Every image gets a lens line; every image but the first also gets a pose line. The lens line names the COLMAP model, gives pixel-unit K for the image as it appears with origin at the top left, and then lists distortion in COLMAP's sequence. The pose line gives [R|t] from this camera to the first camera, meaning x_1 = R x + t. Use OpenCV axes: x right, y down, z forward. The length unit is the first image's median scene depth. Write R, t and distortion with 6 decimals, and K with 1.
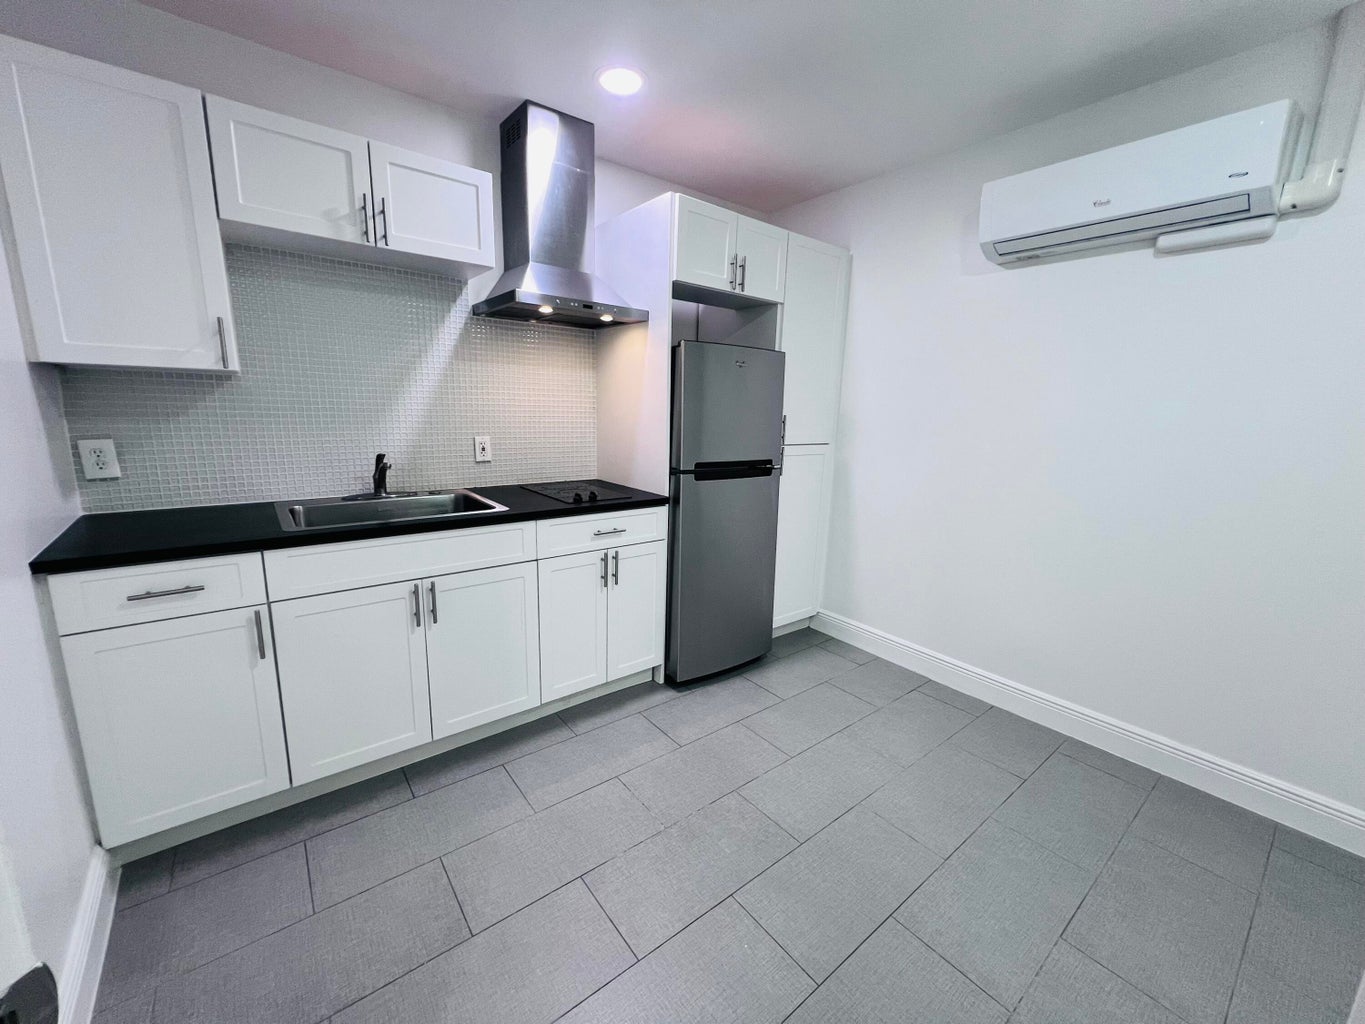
lens RADIAL K [[549.6, 0, 685.6], [0, 549.6, 505.0], [0, 0, 1]] dist [-0.017614, -0.000123]
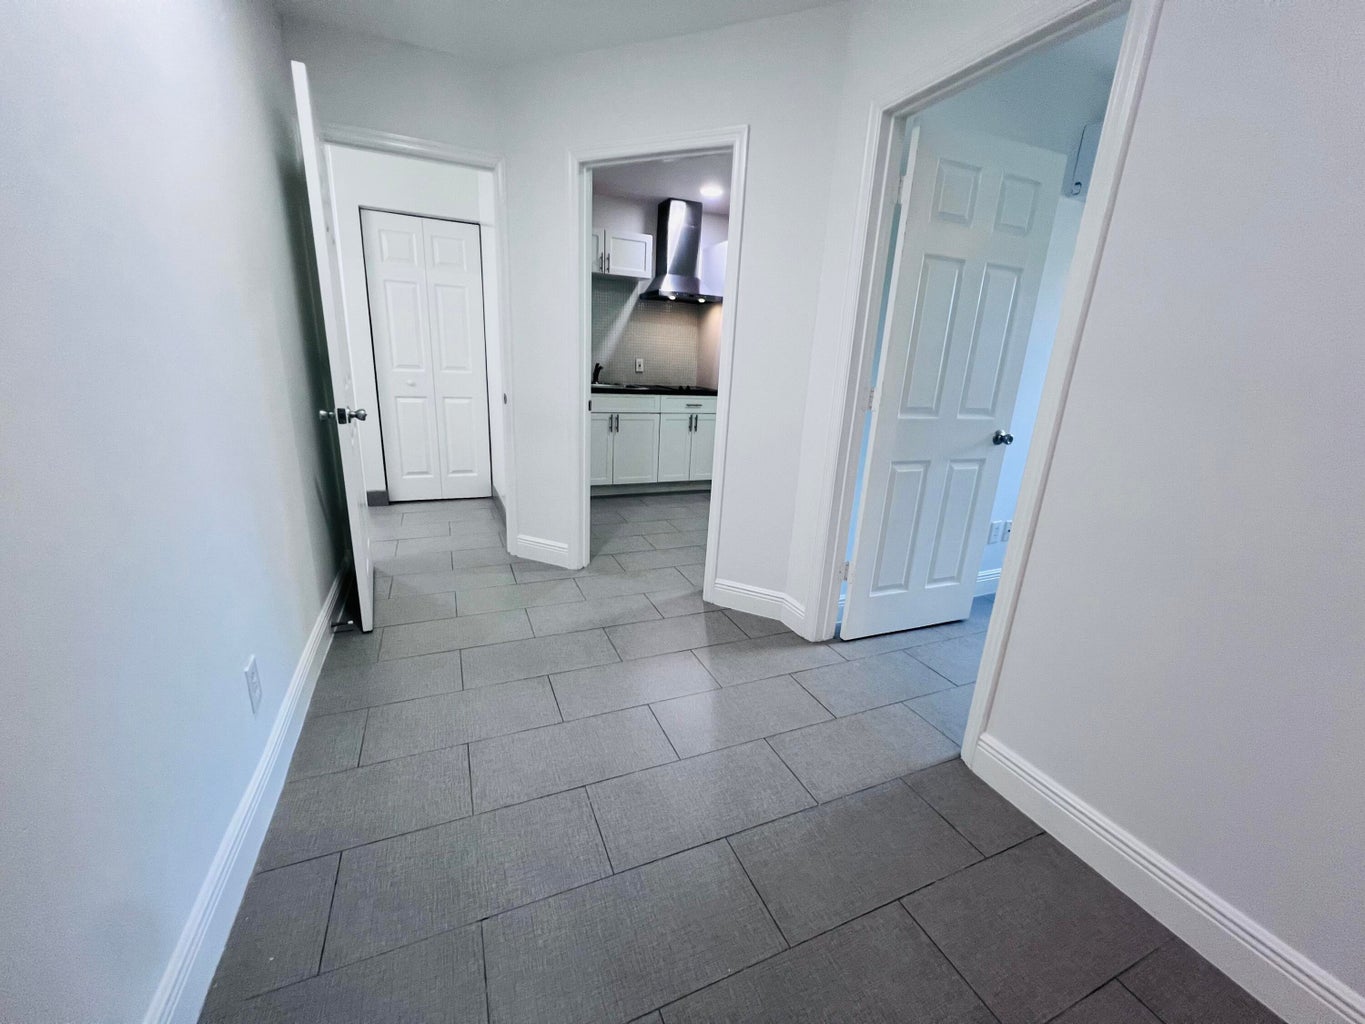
lens RADIAL K [[549.6, 0, 687.3], [0, 549.6, 517.6], [0, 0, 1]] dist [-0.017614, -0.000123]
pose [[0.968199, 0.097227, -0.230518, 0.368960], [-0.075319, 0.991926, 0.102025, 0.265299], [0.238577, -0.081418, 0.967705, -1.099216]]
